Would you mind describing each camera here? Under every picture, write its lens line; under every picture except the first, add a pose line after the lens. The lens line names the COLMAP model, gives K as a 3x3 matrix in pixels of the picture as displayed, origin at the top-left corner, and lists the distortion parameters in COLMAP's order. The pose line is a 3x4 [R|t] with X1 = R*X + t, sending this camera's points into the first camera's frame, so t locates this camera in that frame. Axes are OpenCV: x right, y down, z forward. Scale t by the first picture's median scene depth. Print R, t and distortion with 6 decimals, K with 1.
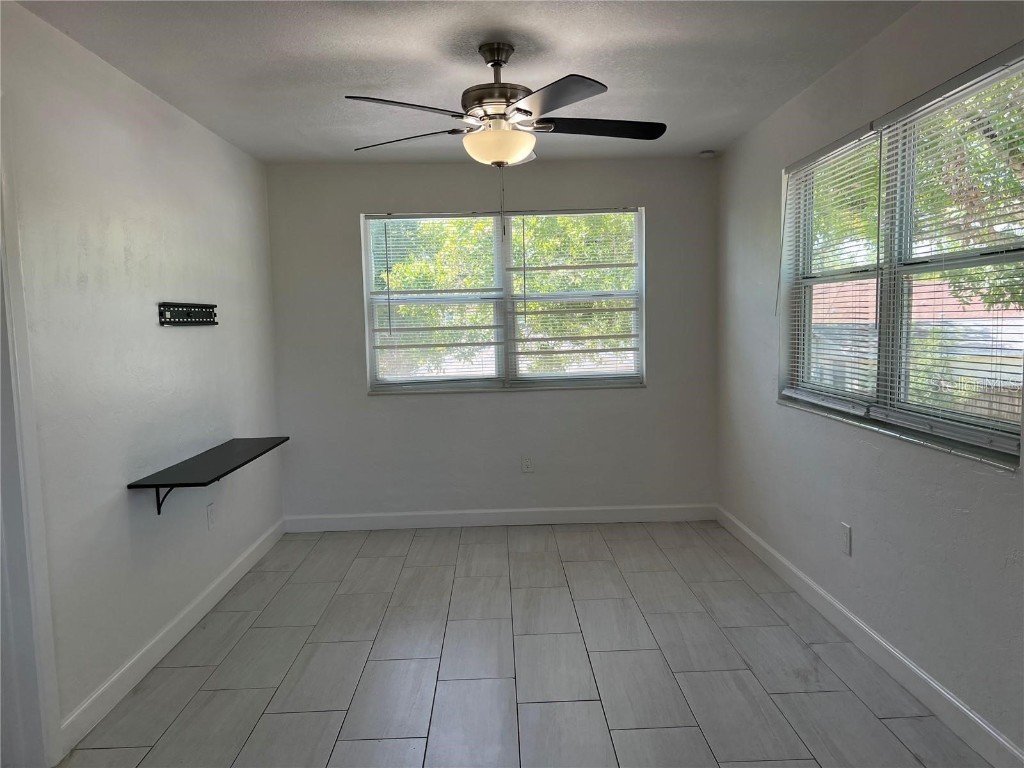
lens RADIAL K [[775.8, 0, 511.9], [0, 775.8, 389.7], [0, 0, 1]] dist [0.048180, -0.062940]
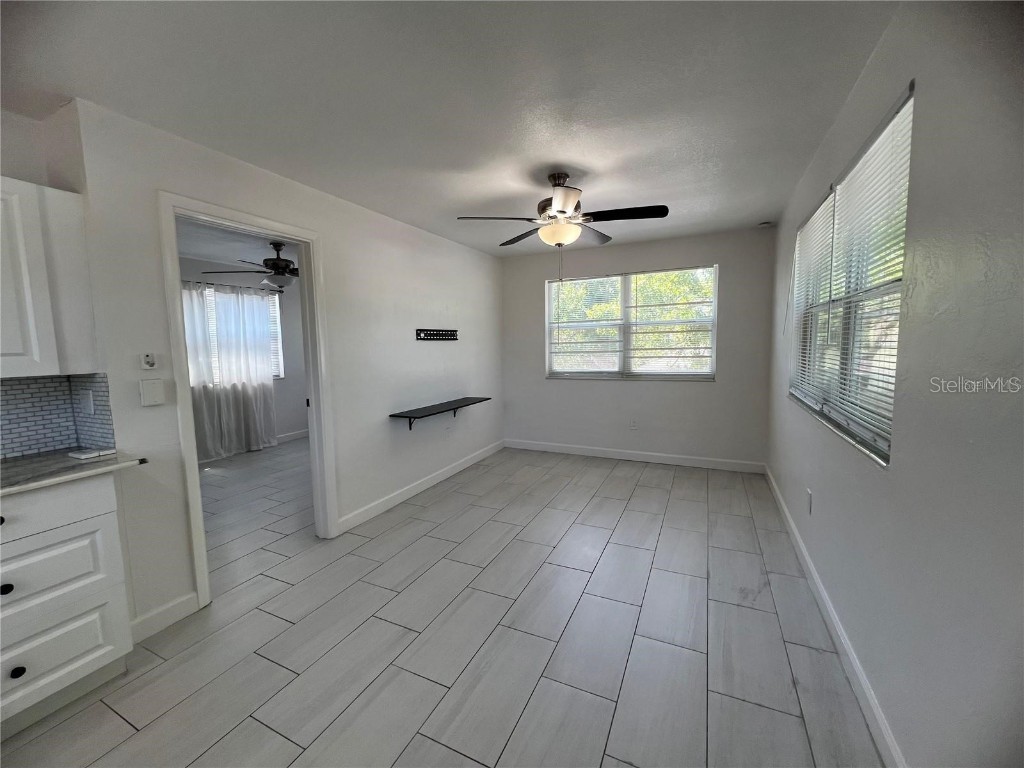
lens RADIAL K [[412.4, 0, 510.4], [0, 412.4, 380.3], [0, 0, 1]] dist [-0.002156, -0.000268]
pose [[0.888975, 0.047161, -0.455520, 0.193071], [-0.041371, 0.998886, 0.022679, -0.007529], [0.456083, -0.001315, 0.889936, 0.095789]]
